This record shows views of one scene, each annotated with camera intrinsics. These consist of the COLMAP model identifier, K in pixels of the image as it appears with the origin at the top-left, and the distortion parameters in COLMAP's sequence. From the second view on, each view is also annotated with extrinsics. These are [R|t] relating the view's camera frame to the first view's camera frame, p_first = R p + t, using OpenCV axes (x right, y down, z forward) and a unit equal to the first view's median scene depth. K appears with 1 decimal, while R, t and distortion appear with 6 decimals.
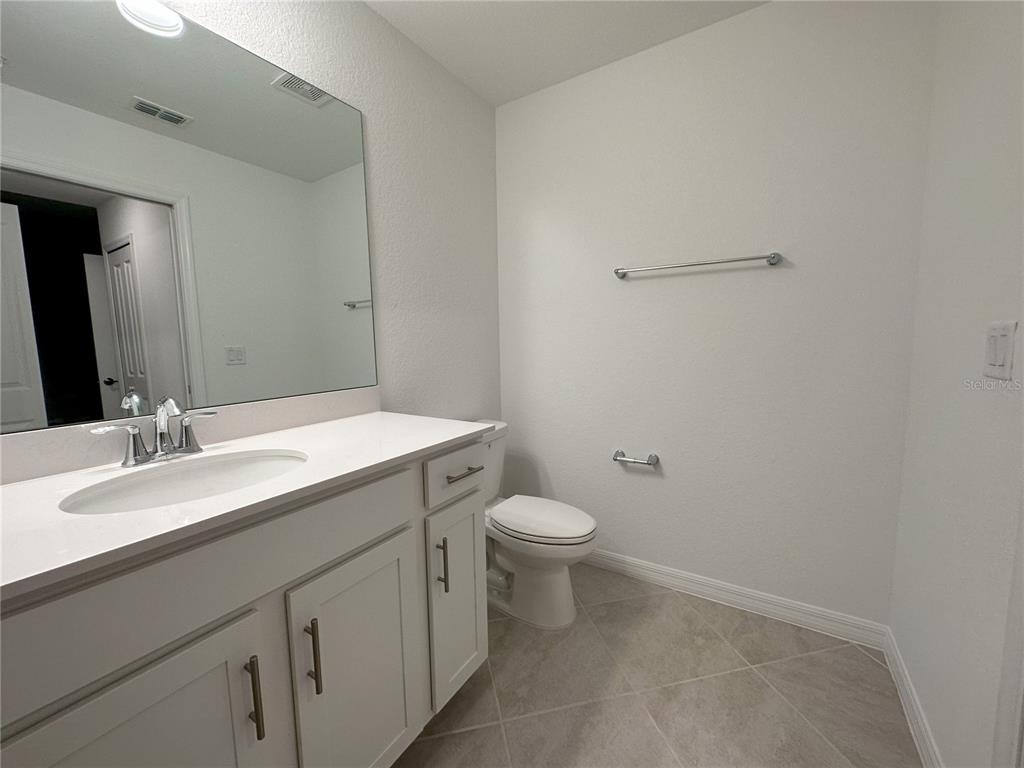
lens RADIAL K [[408.5, 0, 510.2], [0, 408.5, 382.6], [0, 0, 1]] dist [-0.000543, 0.000064]
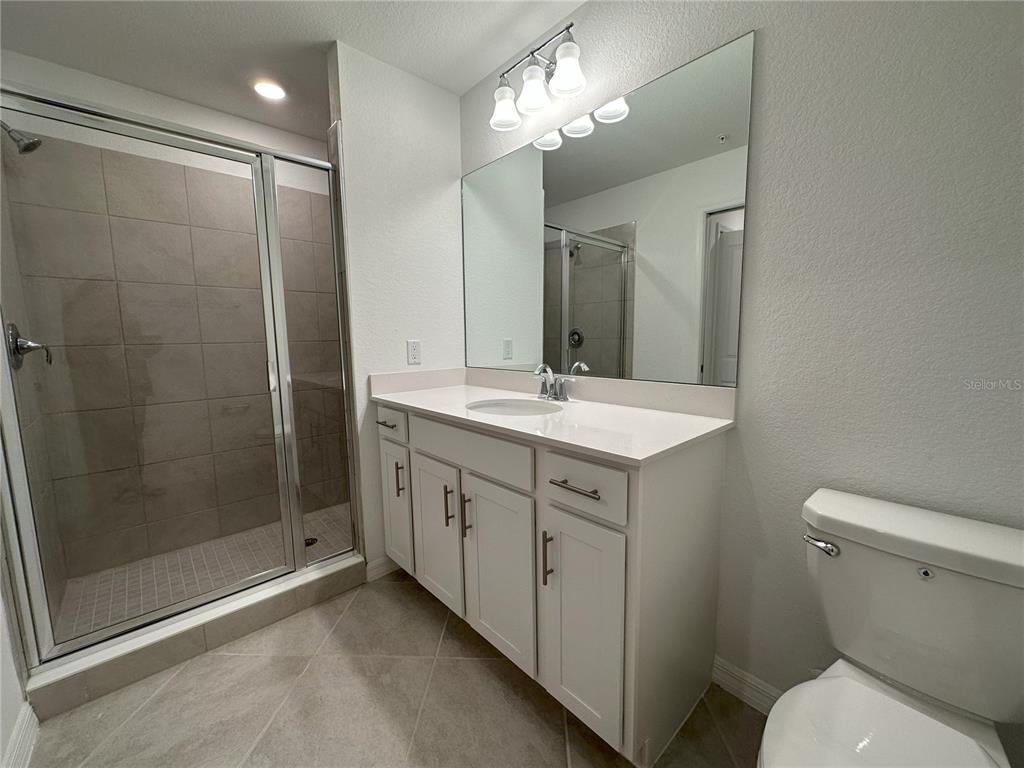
lens RADIAL K [[408.5, 0, 510.2], [0, 408.5, 382.6], [0, 0, 1]] dist [-0.000543, 0.000064]
pose [[-0.257329, 0.138507, -0.956346, 0.740054], [-0.082649, 0.982893, 0.164590, -0.132919], [0.962783, 0.121395, -0.241480, 1.066684]]
